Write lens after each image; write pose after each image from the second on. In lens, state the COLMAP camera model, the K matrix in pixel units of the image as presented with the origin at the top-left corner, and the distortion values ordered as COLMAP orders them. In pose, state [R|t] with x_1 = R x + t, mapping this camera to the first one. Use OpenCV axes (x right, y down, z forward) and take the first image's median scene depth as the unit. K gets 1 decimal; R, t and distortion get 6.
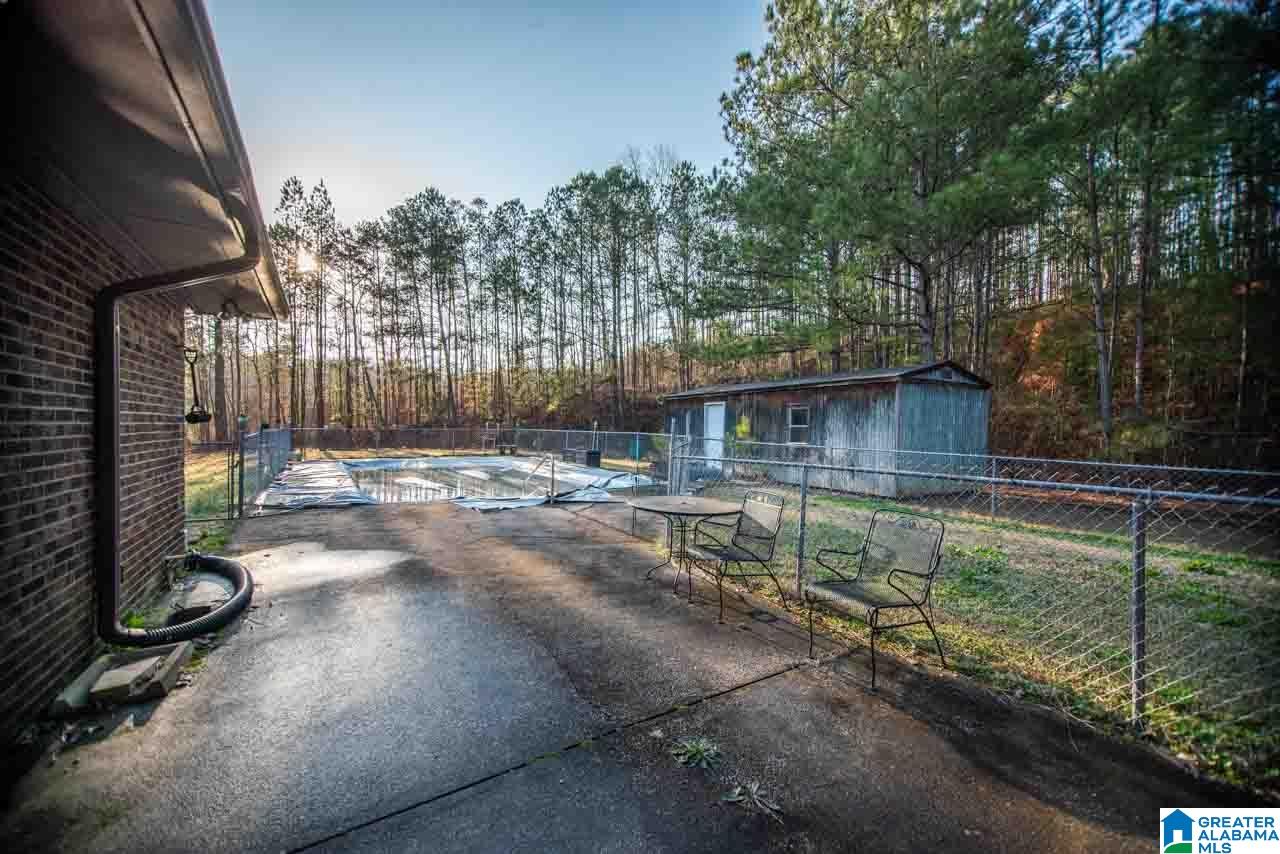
lens RADIAL K [[513.1, 0, 639.0], [0, 513.1, 428.9], [0, 0, 1]] dist [-0.003711, 0.000971]
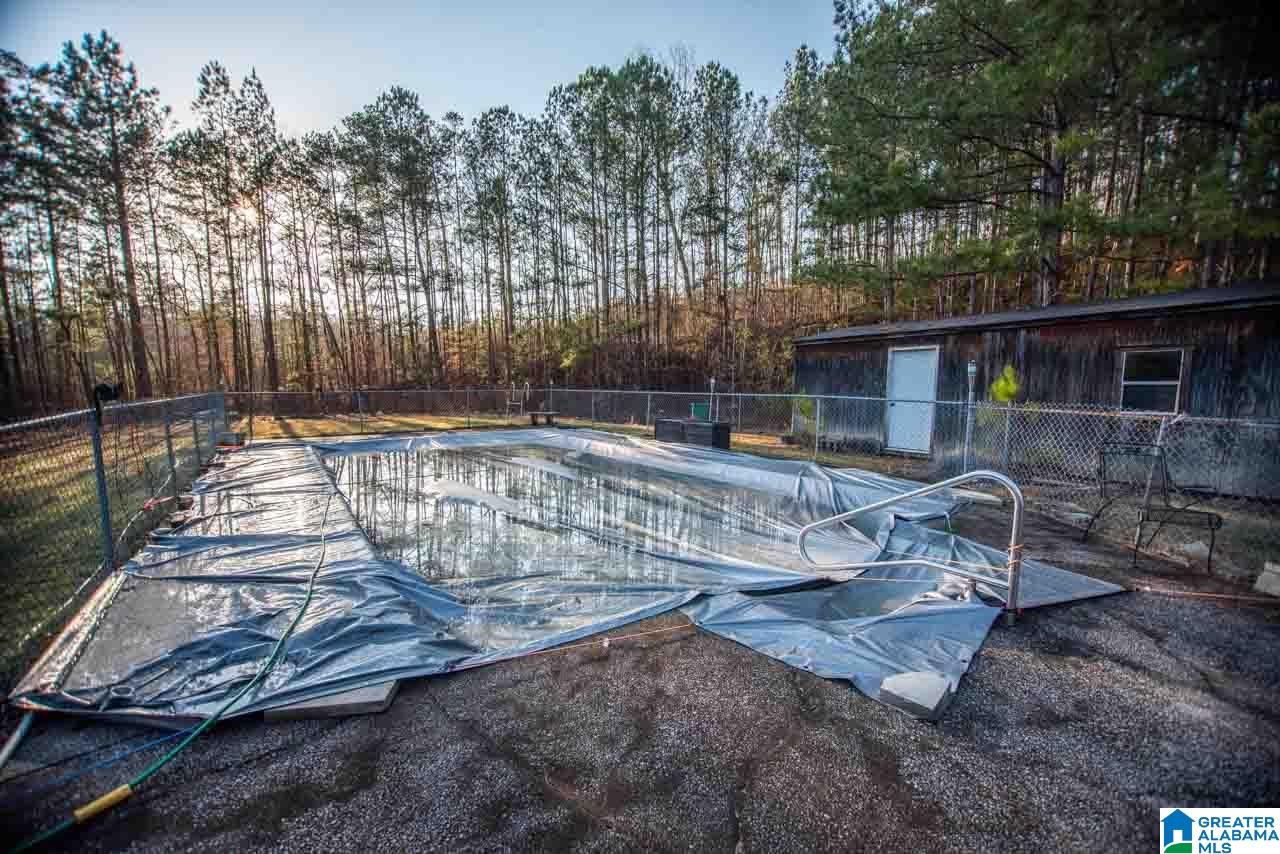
lens RADIAL K [[513.1, 0, 641.1], [0, 513.1, 430.4], [0, 0, 1]] dist [-0.003711, 0.000971]
pose [[0.997967, -0.013378, 0.062307, -0.086130], [0.008042, 0.996338, 0.085124, -0.001642], [-0.063218, -0.084450, 0.994420, 0.140564]]
